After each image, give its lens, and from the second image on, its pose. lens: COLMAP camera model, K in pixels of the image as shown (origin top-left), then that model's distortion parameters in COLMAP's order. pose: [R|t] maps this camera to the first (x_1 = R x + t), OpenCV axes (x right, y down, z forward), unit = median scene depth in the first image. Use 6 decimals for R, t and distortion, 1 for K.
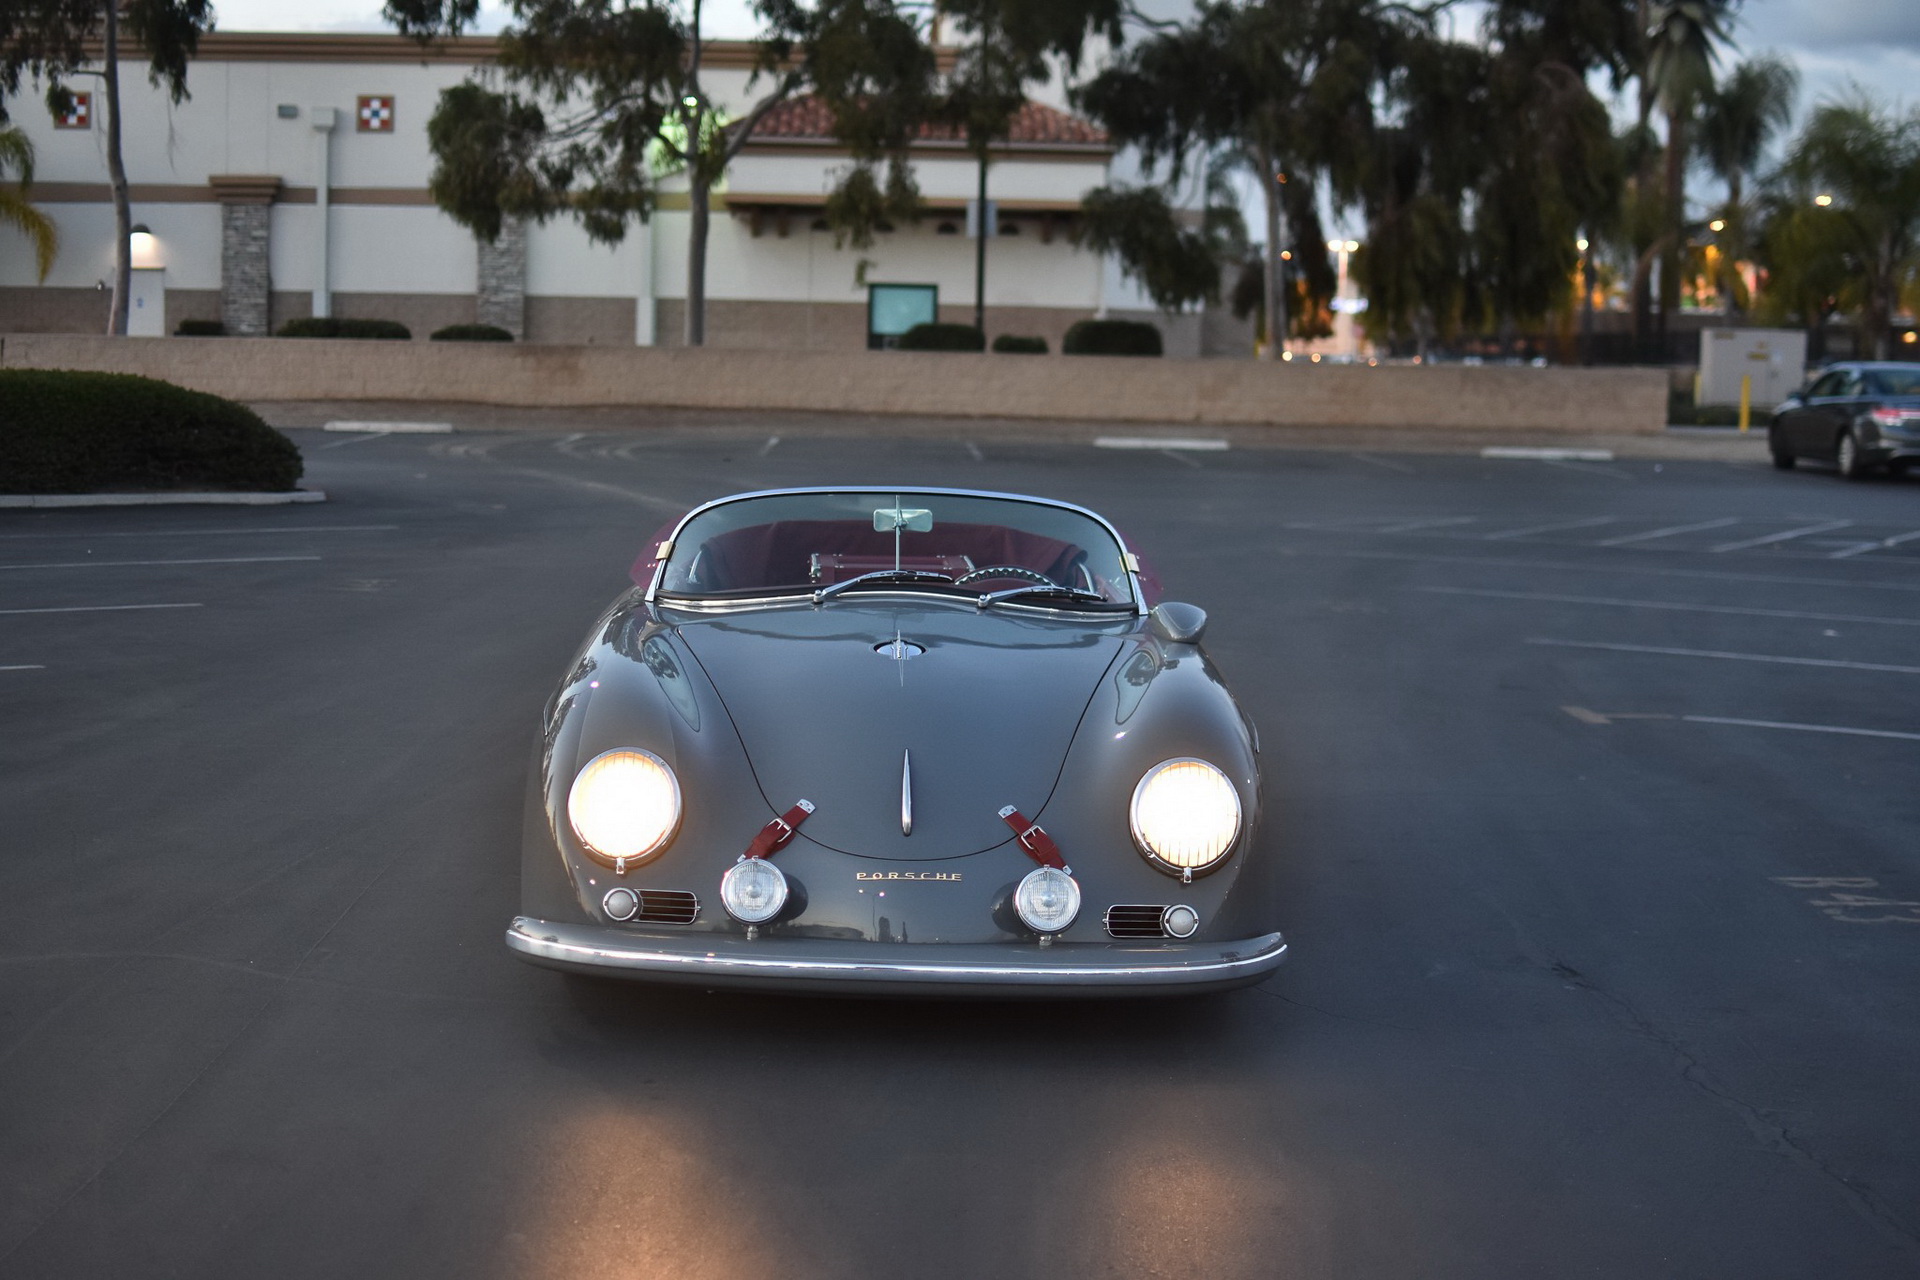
lens RADIAL K [[3004.2, 0, 964.0], [0, 3004.2, 601.9], [0, 0, 1]] dist [-0.219500, 0.200127]
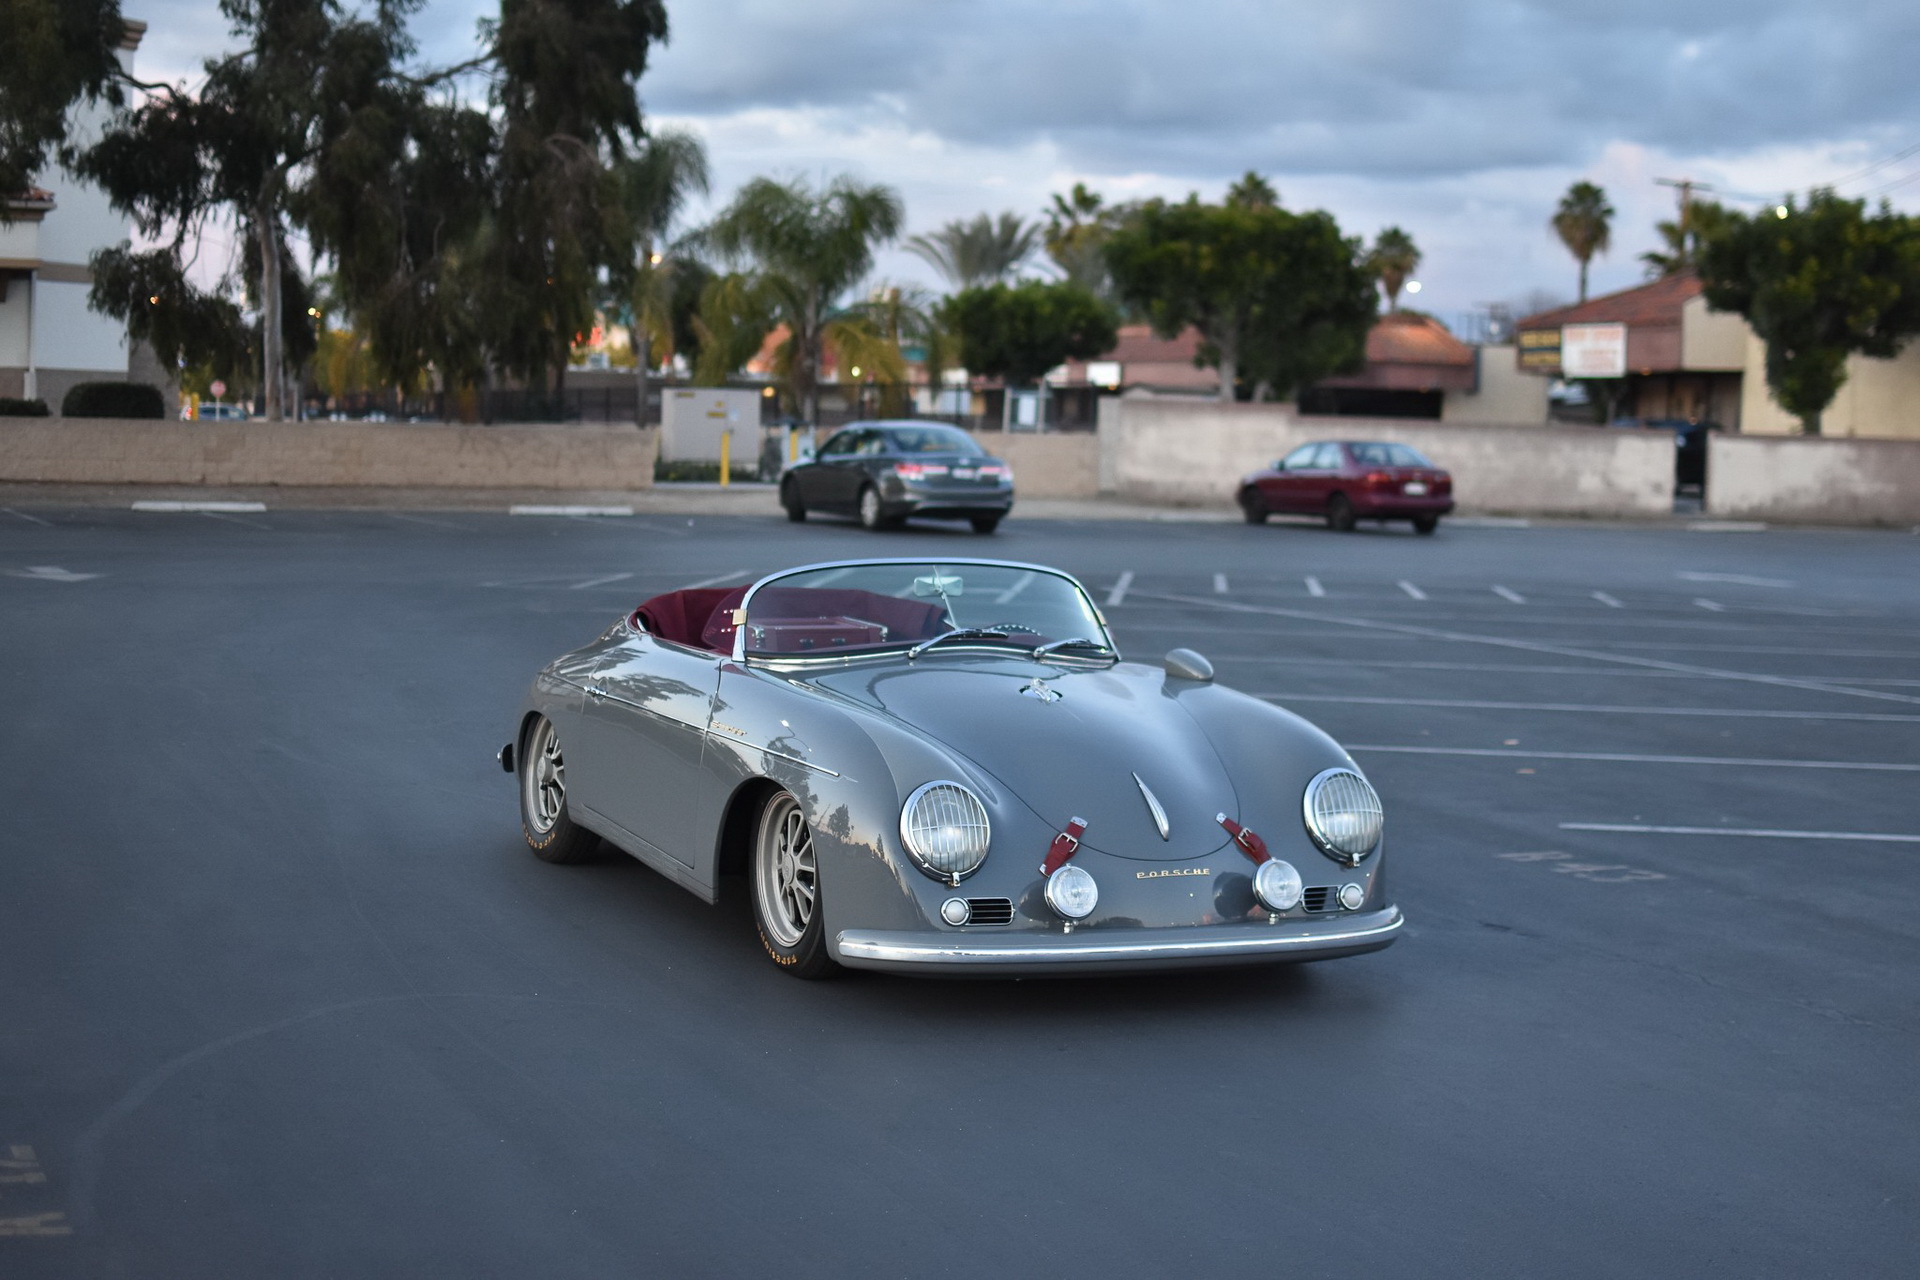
lens RADIAL K [[3121.4, 0, 730.8], [0, 3121.4, 640.8], [0, 0, 1]] dist [-0.137140, 0.100393]
pose [[0.922351, -0.027004, 0.385409, -0.165592], [0.029217, 0.999573, 0.000113, -0.002469], [-0.385247, 0.011157, 0.922746, -0.029394]]
